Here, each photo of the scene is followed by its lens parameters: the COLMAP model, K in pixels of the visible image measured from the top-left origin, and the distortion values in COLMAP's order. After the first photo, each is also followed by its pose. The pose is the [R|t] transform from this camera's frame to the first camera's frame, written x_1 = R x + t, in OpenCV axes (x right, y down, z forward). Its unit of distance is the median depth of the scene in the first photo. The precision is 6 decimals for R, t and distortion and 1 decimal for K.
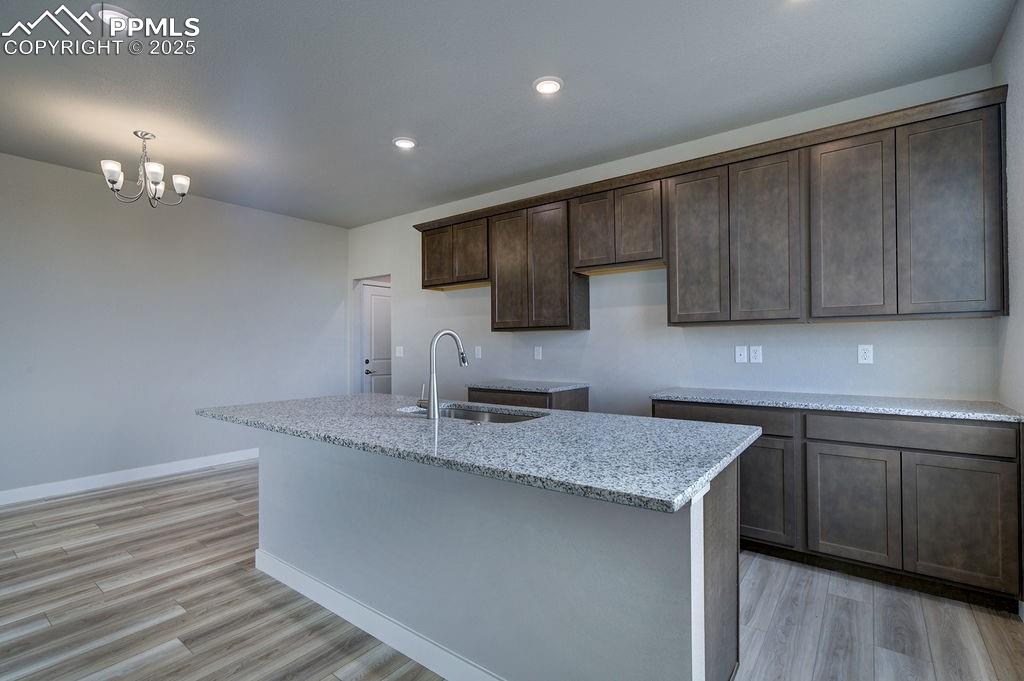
lens RADIAL K [[467.8, 0, 510.3], [0, 467.8, 346.6], [0, 0, 1]] dist [-0.020878, -0.000280]
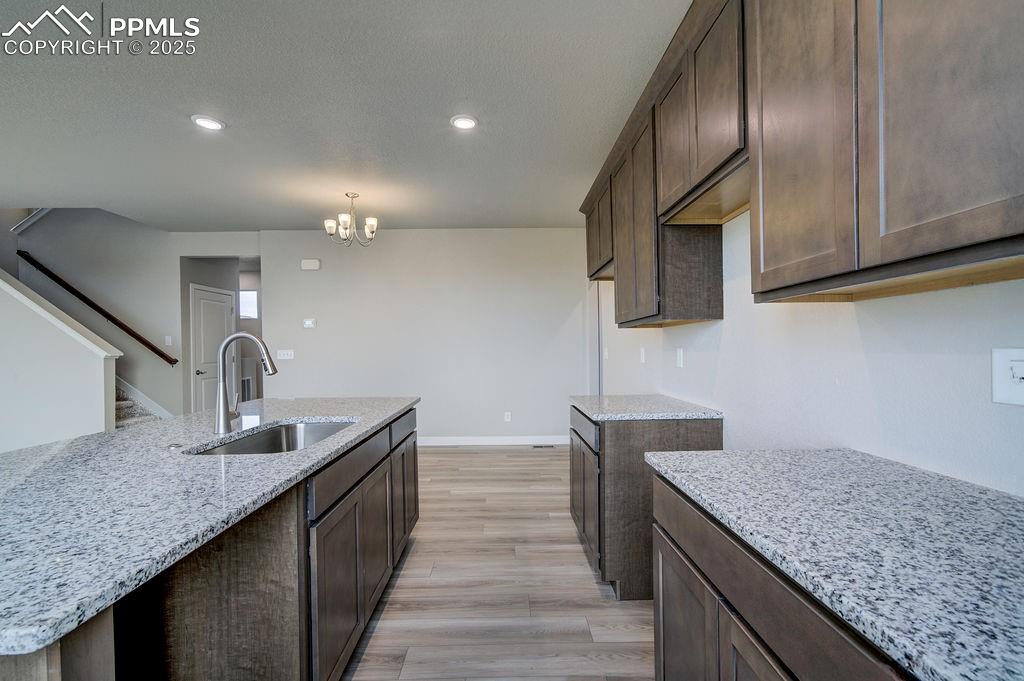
lens RADIAL K [[431.5, 0, 514.6], [0, 431.5, 352.9], [0, 0, 1]] dist [-0.006662, 0.001338]
pose [[0.626264, 0.004107, -0.779600, 0.464209], [0.004216, 0.999954, 0.008654, 0.001304], [0.779599, -0.008707, 0.626218, 0.517410]]
